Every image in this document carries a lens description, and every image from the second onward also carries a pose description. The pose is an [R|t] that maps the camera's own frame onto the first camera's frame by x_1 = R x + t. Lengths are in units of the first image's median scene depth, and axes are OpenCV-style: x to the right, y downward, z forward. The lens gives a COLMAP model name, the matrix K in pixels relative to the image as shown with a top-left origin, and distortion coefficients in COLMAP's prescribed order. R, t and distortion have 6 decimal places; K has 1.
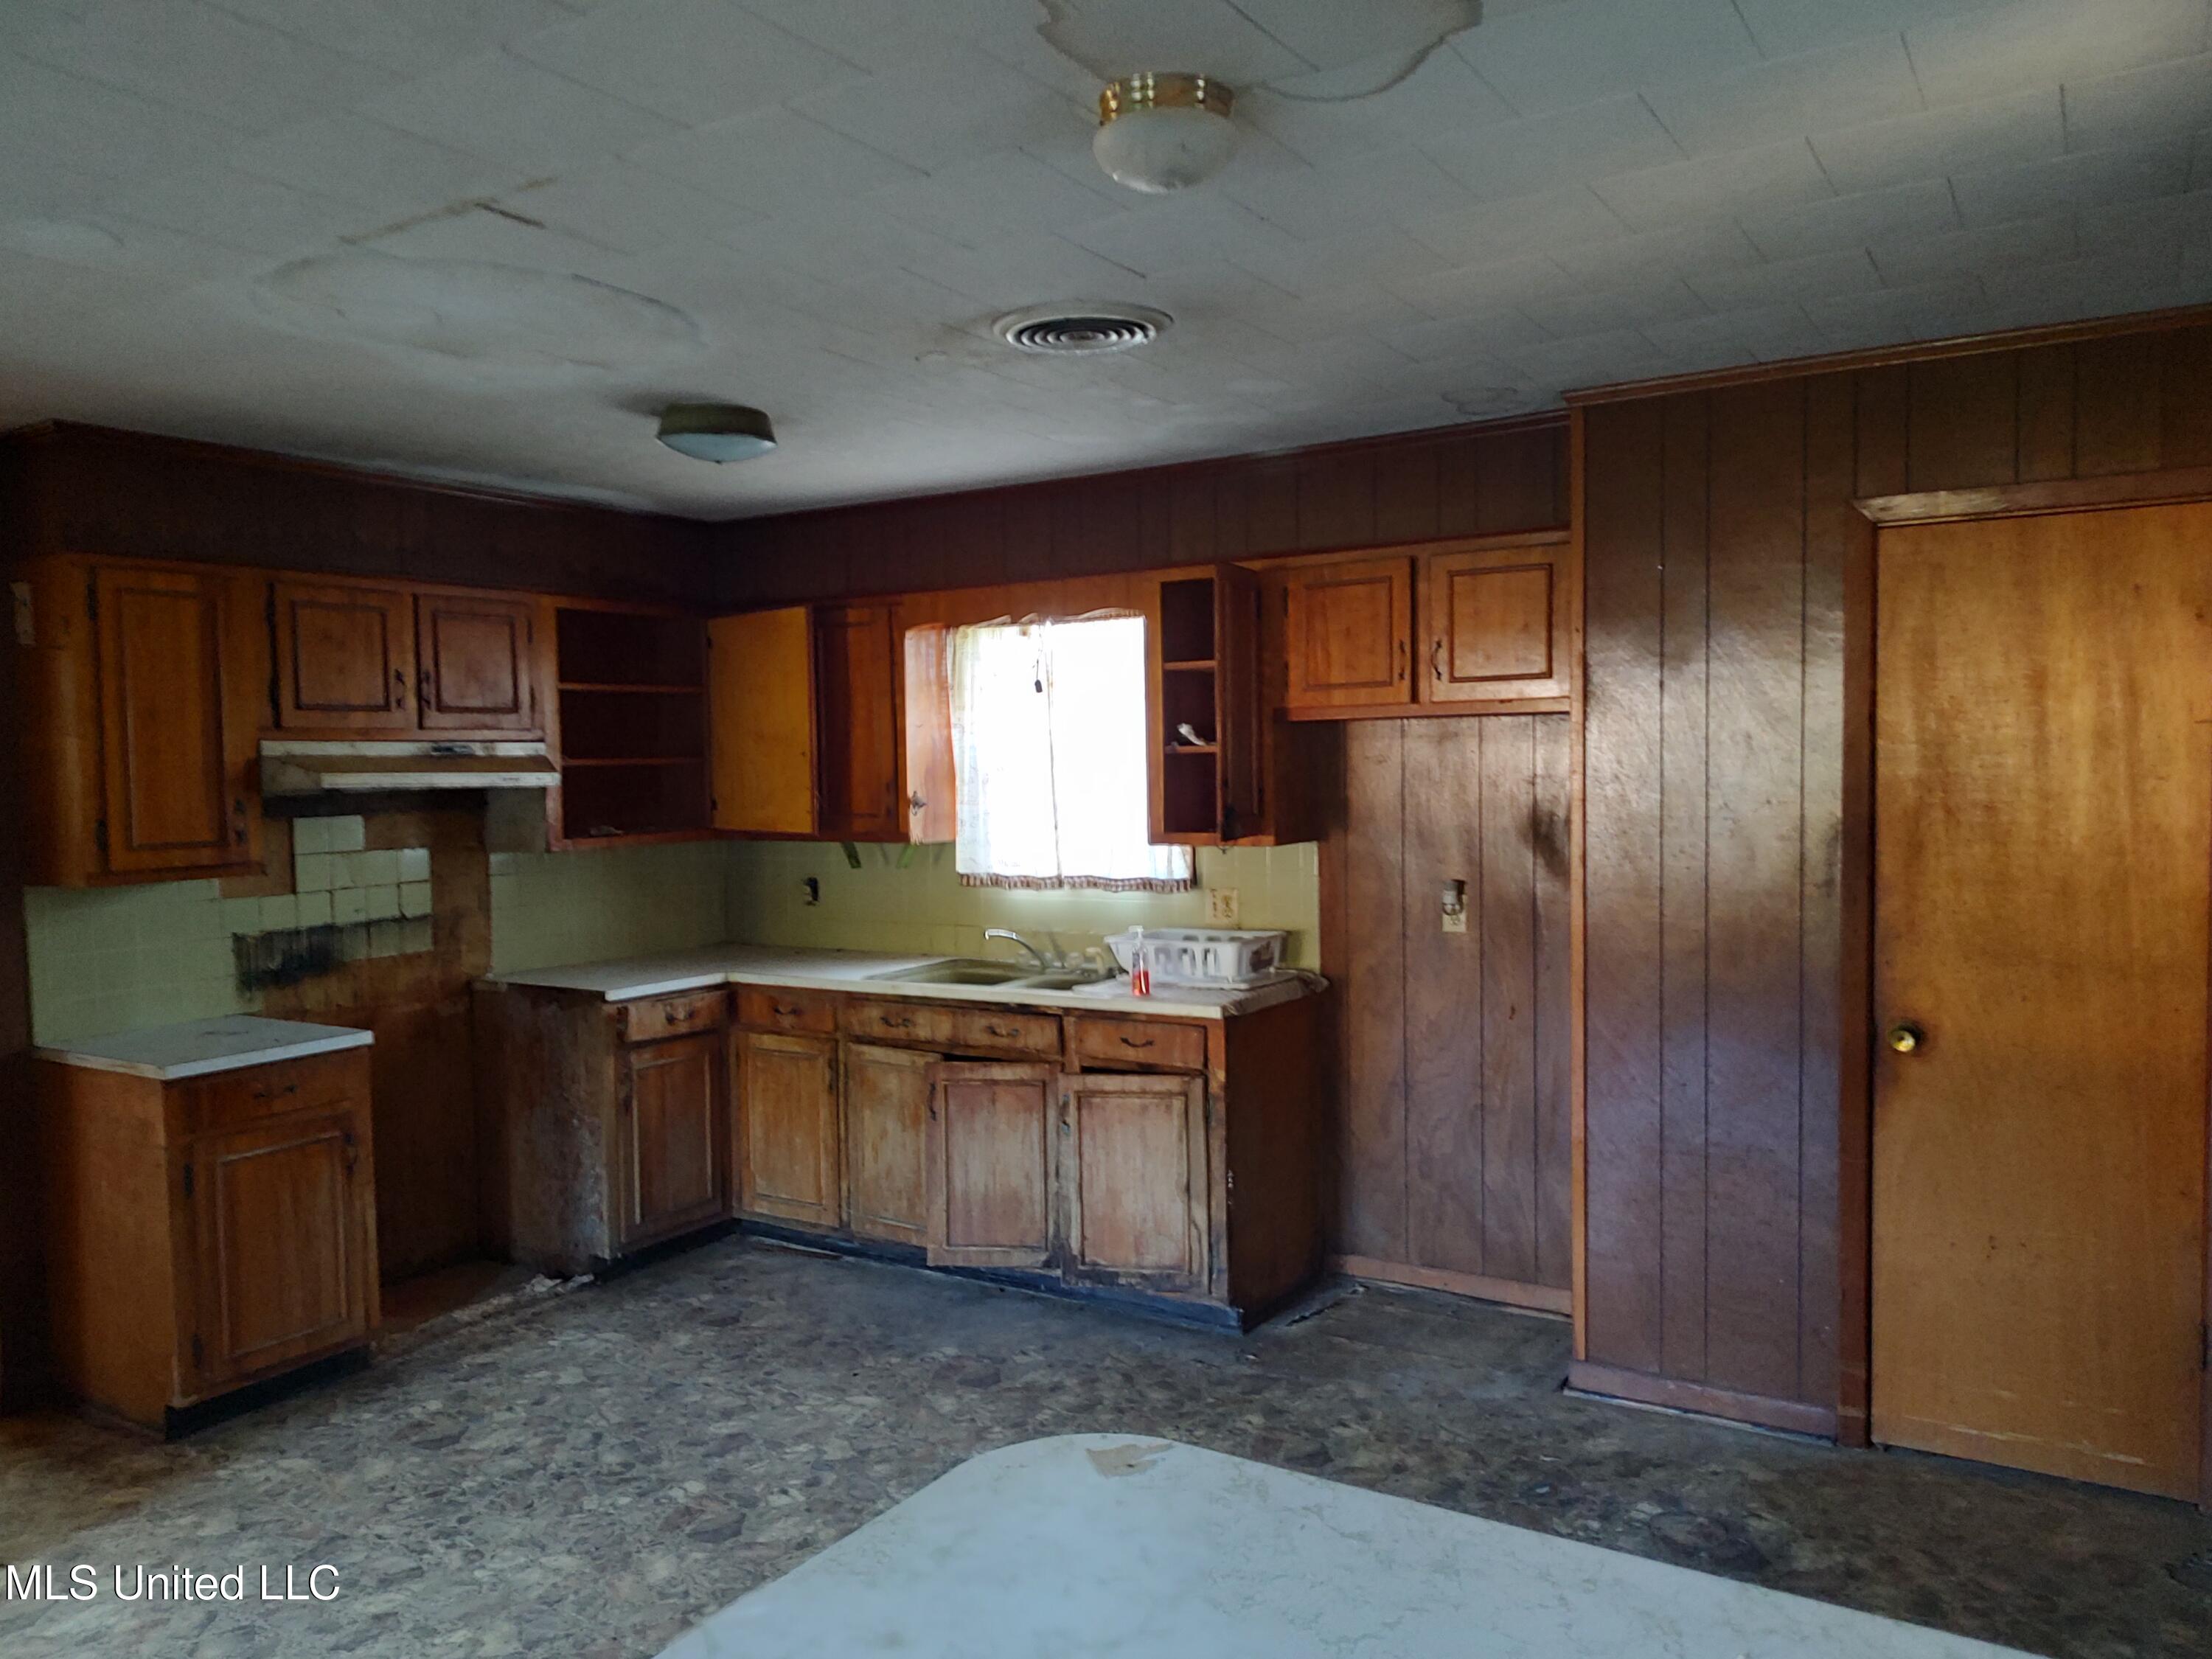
lens RADIAL K [[1601.7, 0, 1064.1], [0, 1601.7, 853.4], [0, 0, 1]] dist [0.025662, -0.002265]
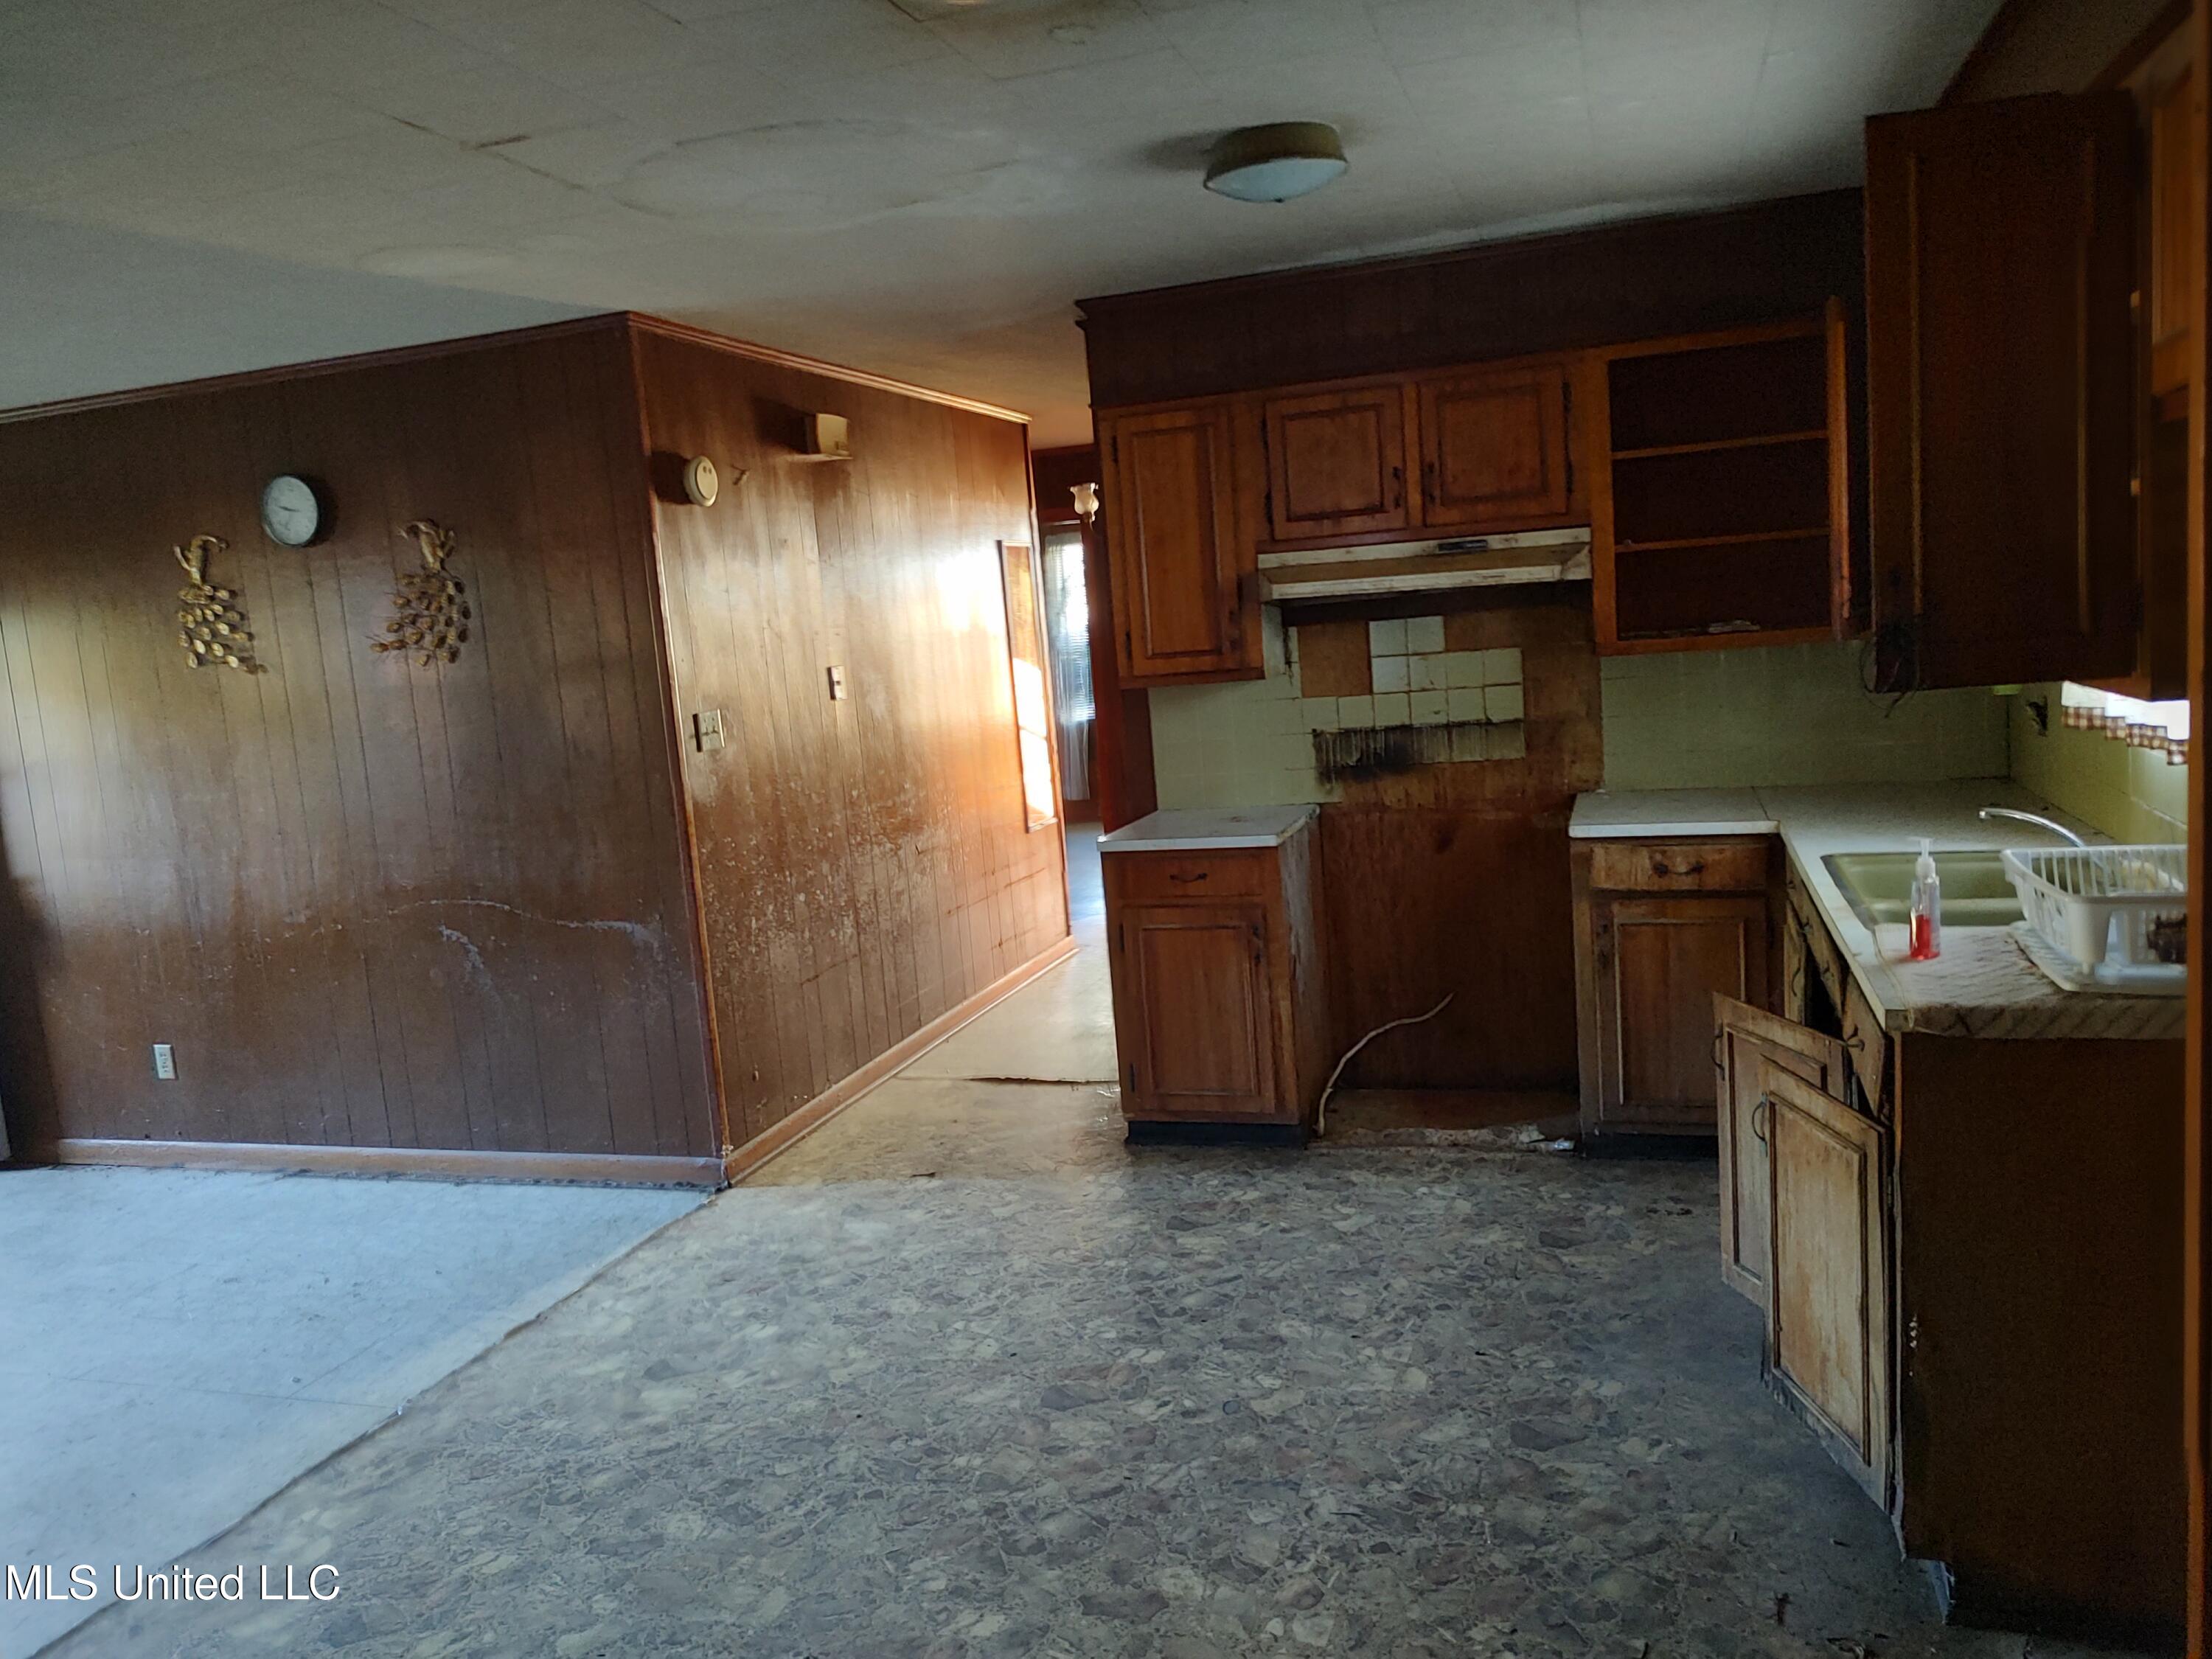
lens RADIAL K [[1592.8, 0, 1106.0], [0, 1592.8, 829.5], [0, 0, 1]] dist [0.025875, -0.009876]
pose [[0.271725, 0.131468, -0.953353, 0.476030], [0.017447, 0.989789, 0.141466, -0.037528], [0.962217, -0.055073, 0.266657, 0.565921]]
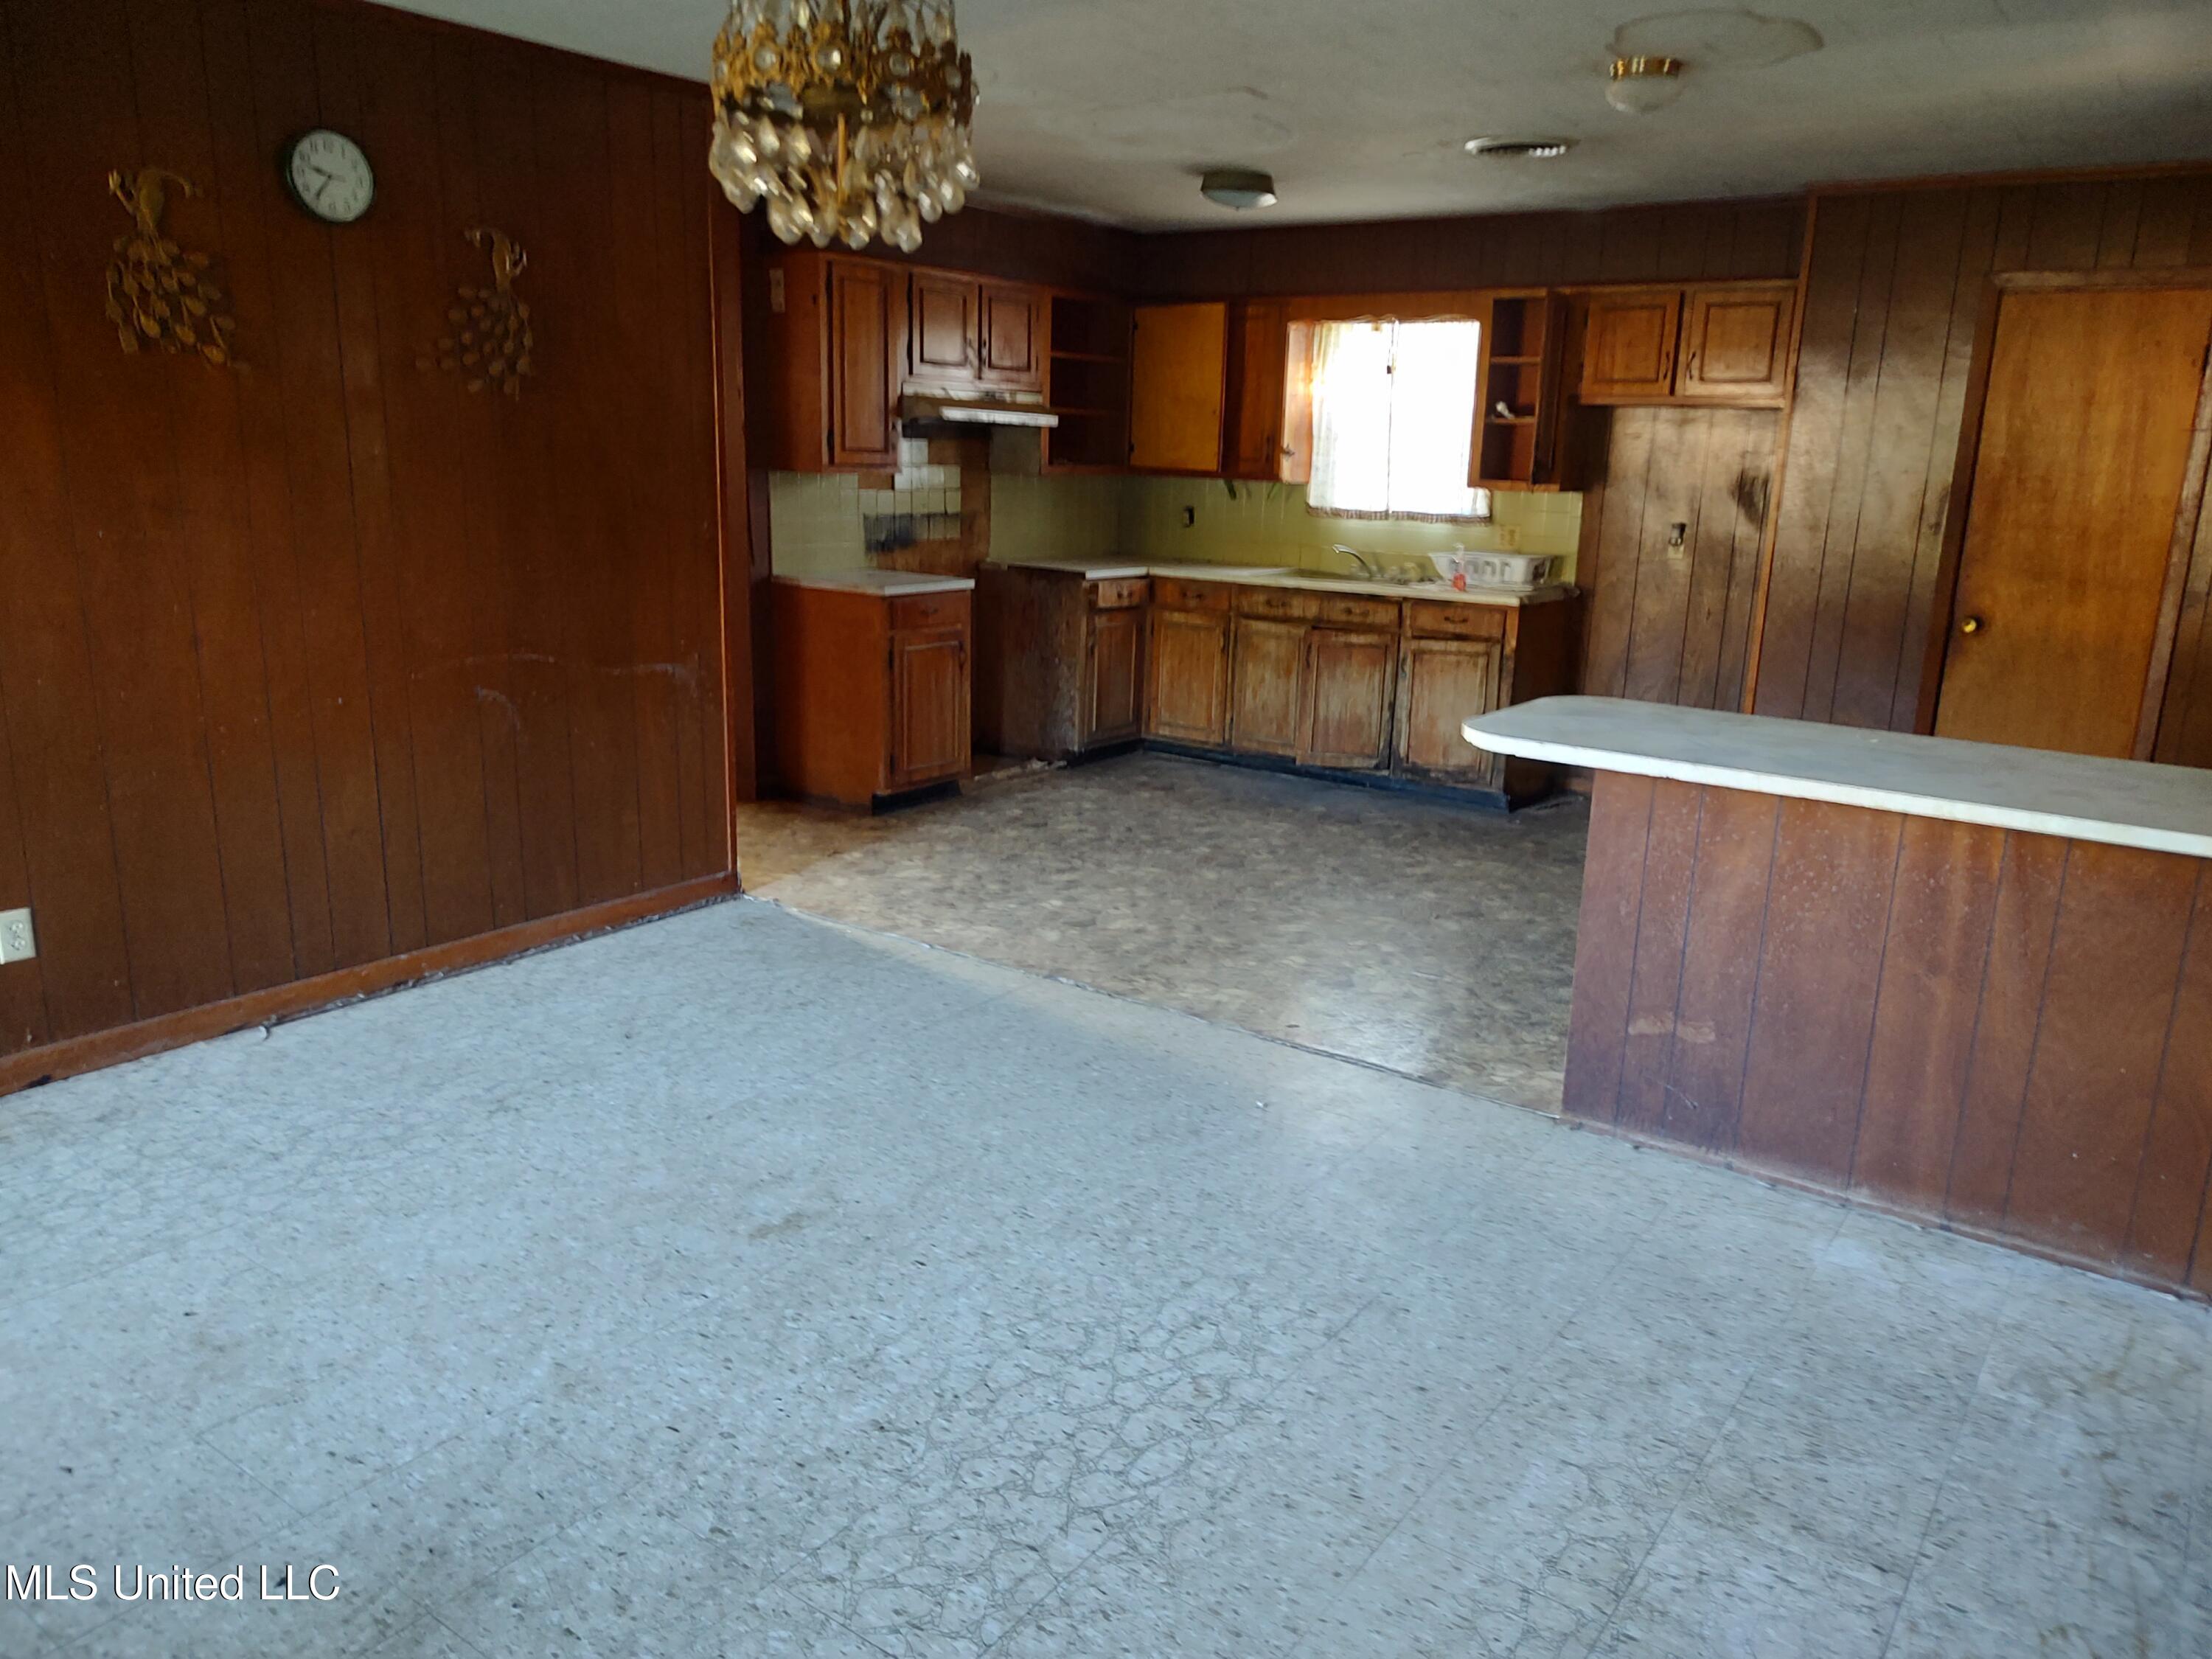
lens RADIAL K [[1592.8, 0, 1106.0], [0, 1592.8, 829.5], [0, 0, 1]] dist [0.025875, -0.009876]
pose [[0.997853, 0.059017, -0.028408, -0.224133], [-0.052970, 0.982243, 0.179978, 0.057799], [0.038525, -0.178086, 0.983260, -0.511639]]
